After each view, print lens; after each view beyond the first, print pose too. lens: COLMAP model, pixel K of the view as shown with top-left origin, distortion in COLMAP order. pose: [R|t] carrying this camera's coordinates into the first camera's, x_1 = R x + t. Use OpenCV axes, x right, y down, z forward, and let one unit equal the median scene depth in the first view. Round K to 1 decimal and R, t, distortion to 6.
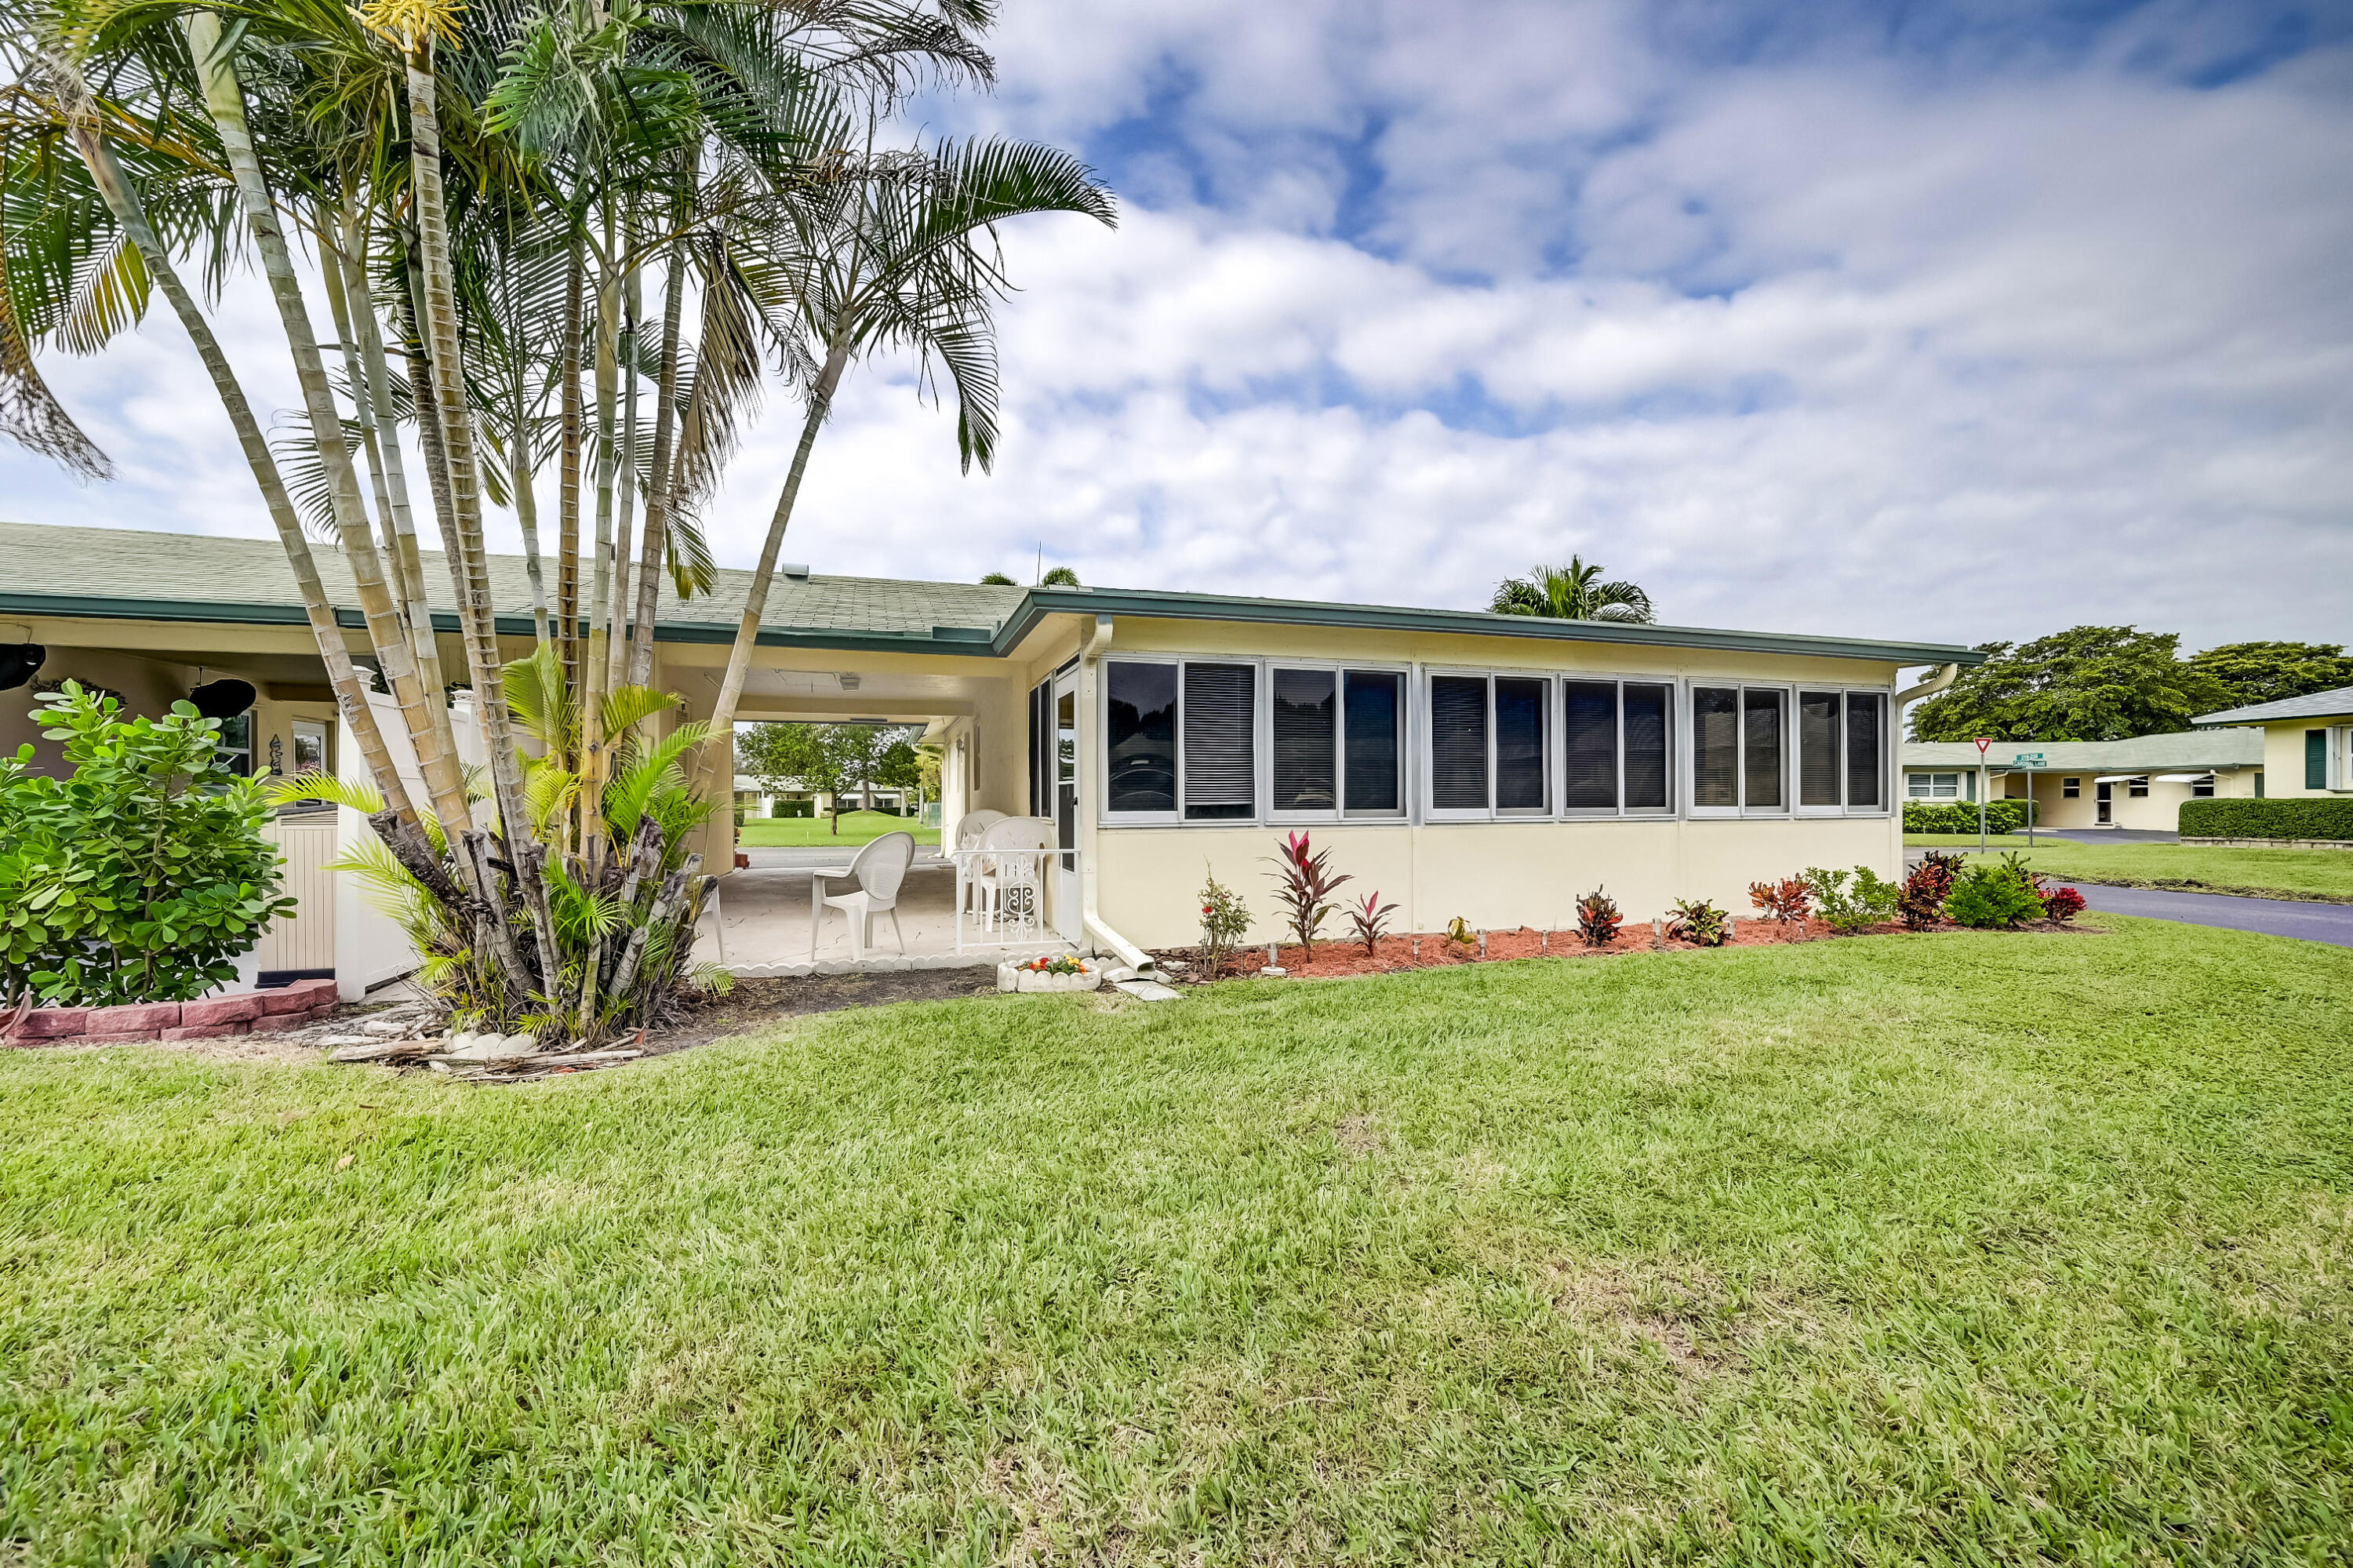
lens RADIAL K [[946.3, 0, 1194.4], [0, 946.3, 786.9], [0, 0, 1]] dist [0.000345, 0.000314]
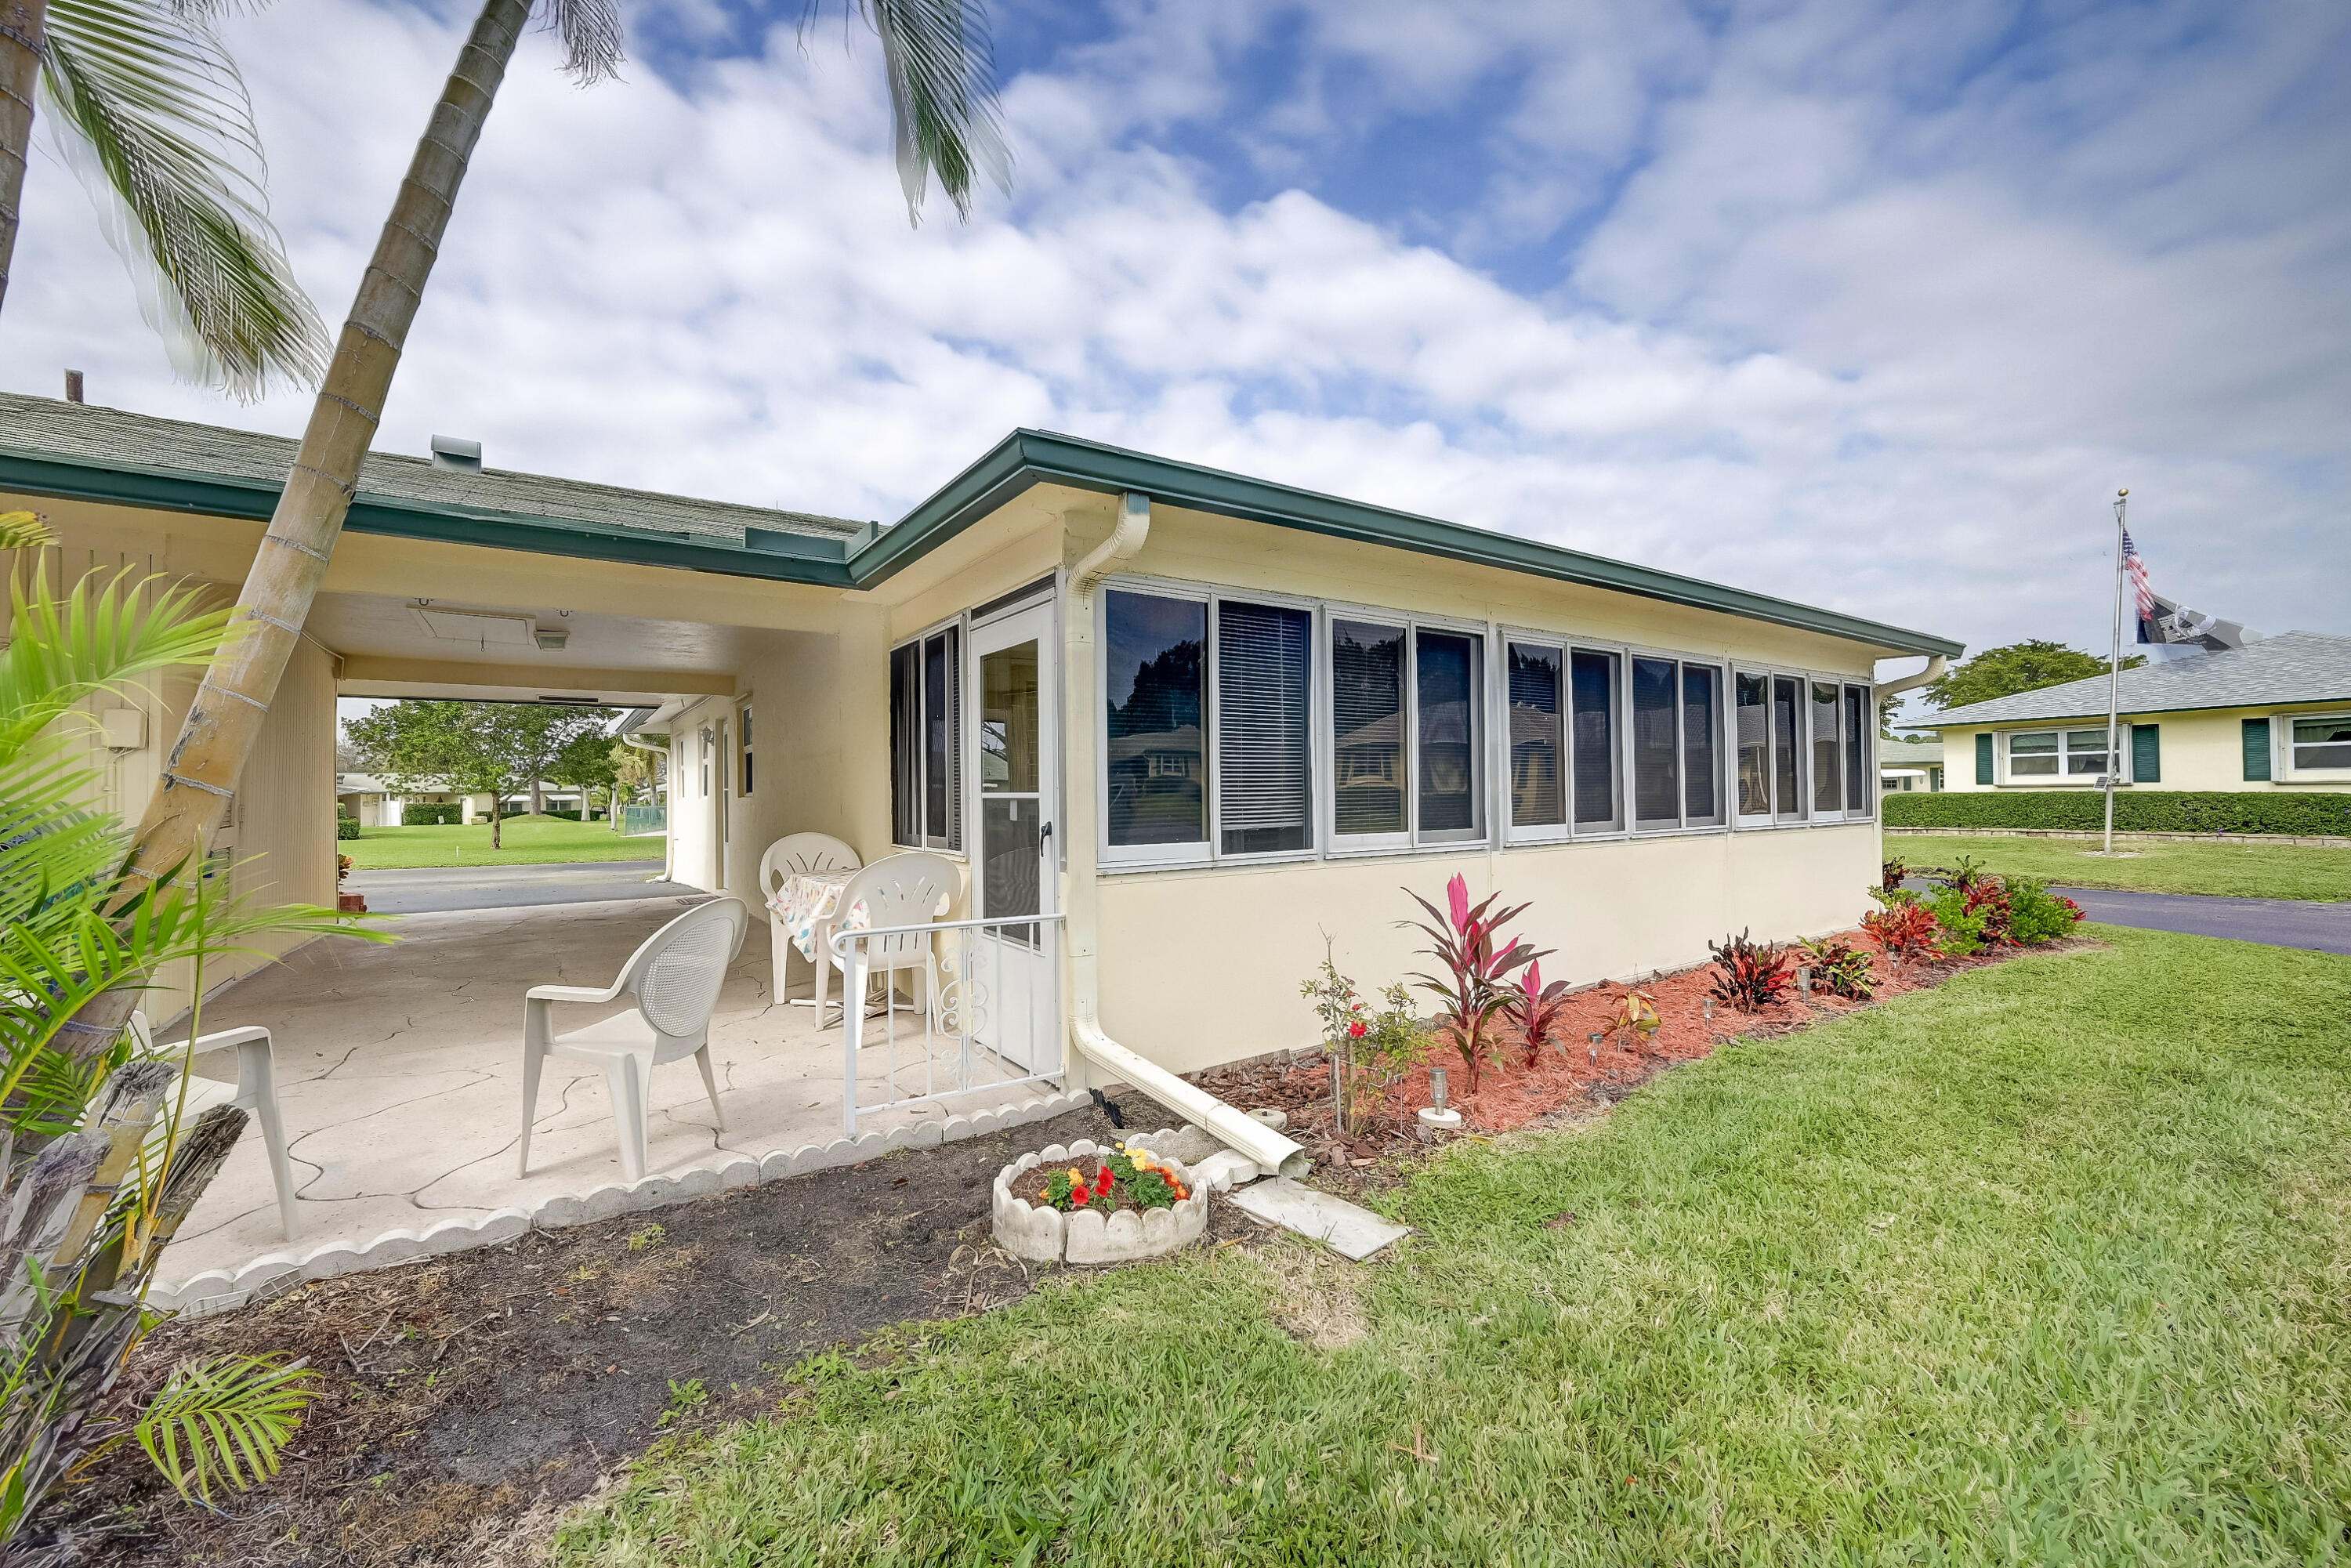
lens RADIAL K [[945.4, 0, 1193.4], [0, 945.4, 786.9], [0, 0, 1]] dist [0.000345, 0.000314]
pose [[0.961544, -0.005504, 0.274595, -0.081324], [0.004399, 0.999980, 0.004640, -0.005202], [-0.274615, -0.003254, 0.961549, 0.171732]]
